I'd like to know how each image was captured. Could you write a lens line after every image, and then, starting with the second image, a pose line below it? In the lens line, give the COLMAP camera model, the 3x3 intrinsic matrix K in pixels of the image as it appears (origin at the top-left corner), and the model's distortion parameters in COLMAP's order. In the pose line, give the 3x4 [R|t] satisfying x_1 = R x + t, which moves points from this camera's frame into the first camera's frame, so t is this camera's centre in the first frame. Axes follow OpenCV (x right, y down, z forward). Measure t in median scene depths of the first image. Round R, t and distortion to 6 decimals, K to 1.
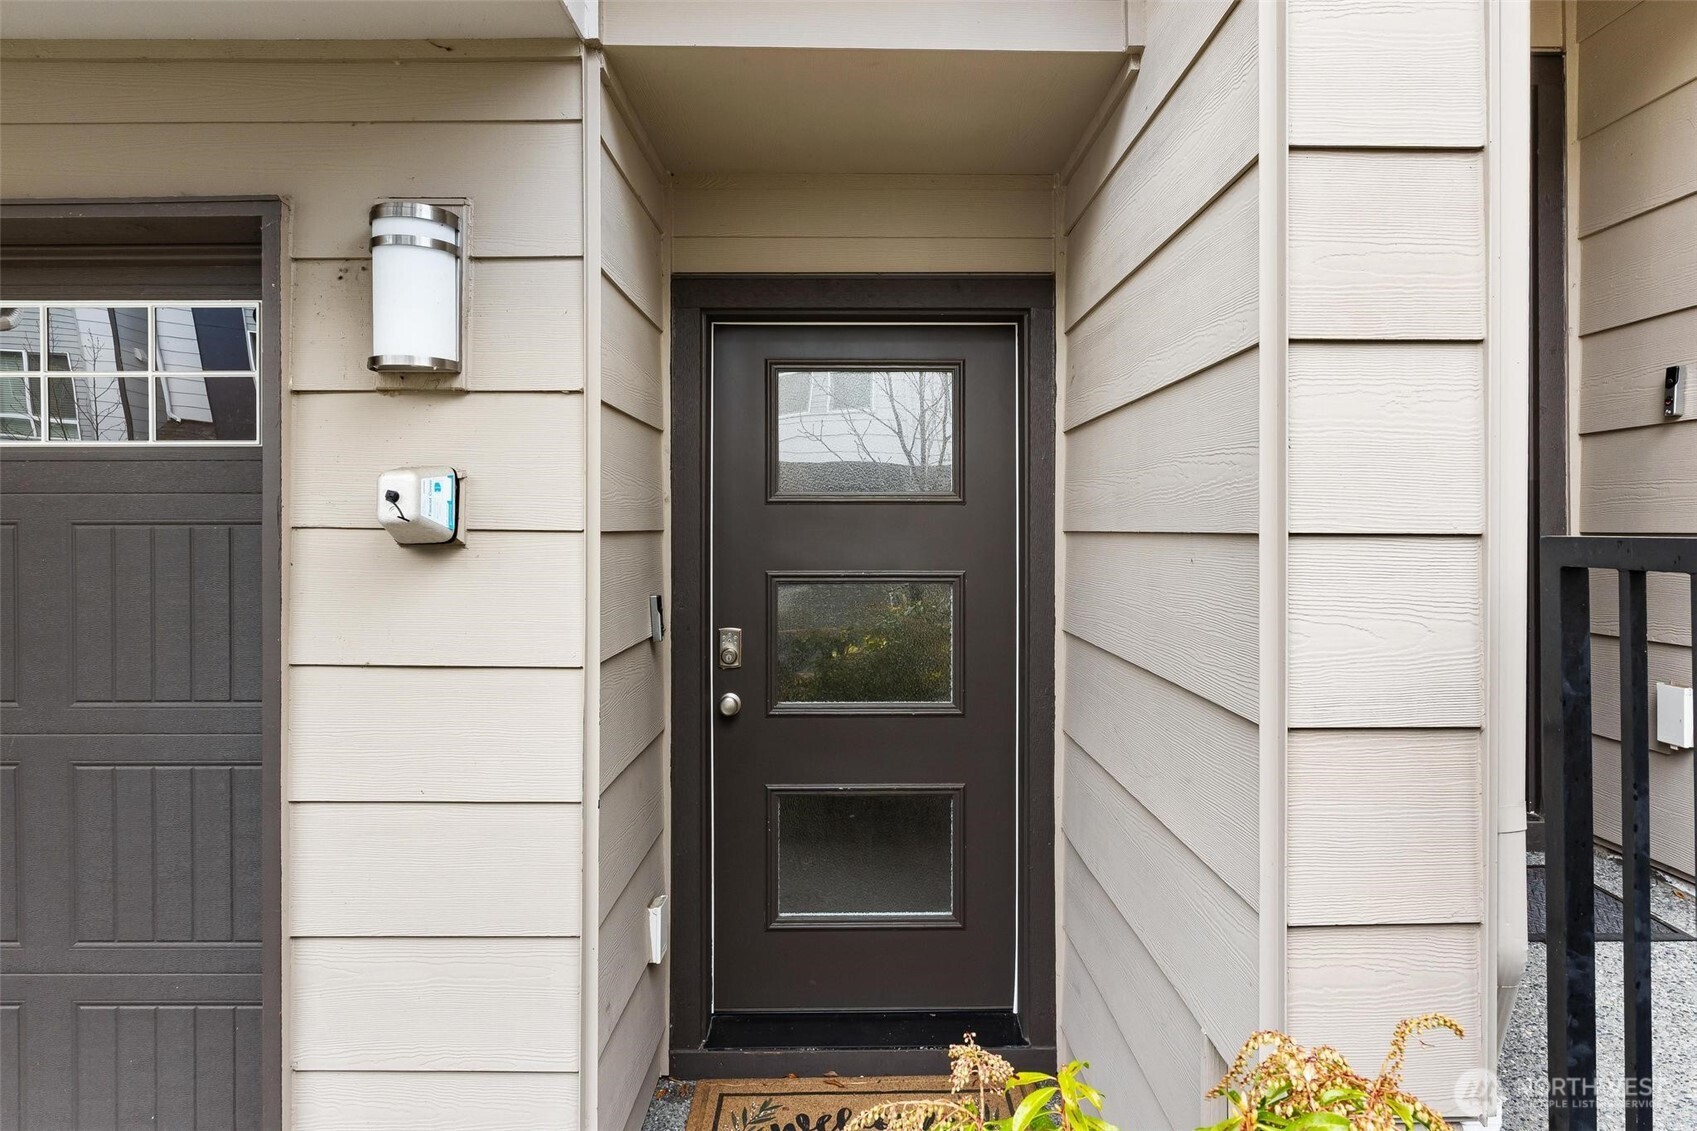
lens RADIAL K [[1008.0, 0, 848.9], [0, 1008.0, 538.5], [0, 0, 1]] dist [-0.013222, -0.000774]
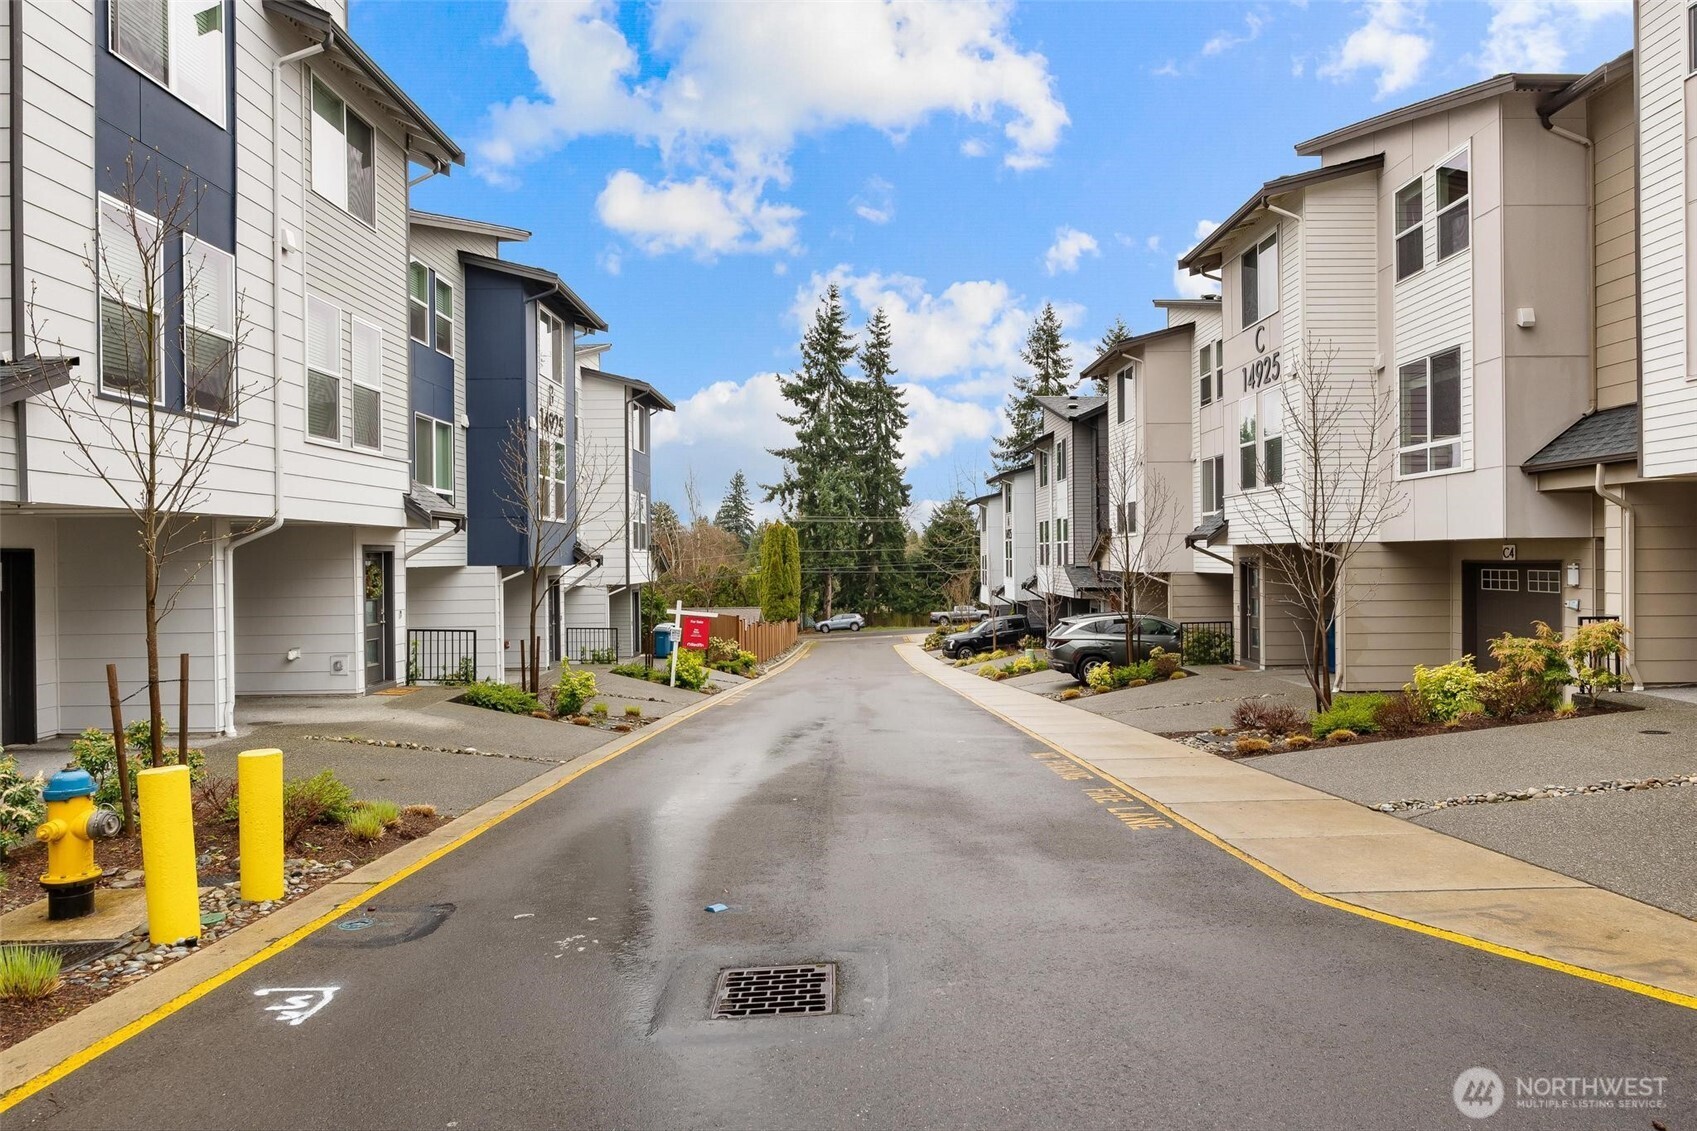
lens RADIAL K [[1072.0, 0, 848.5], [0, 1072.0, 565.5], [0, 0, 1]] dist [-0.003751, -0.000028]
pose [[-0.016905, 0.006849, -0.999834, 6.991564], [0.005175, 0.999964, 0.006762, -0.377440], [0.999844, -0.005059, -0.016940, -3.870104]]
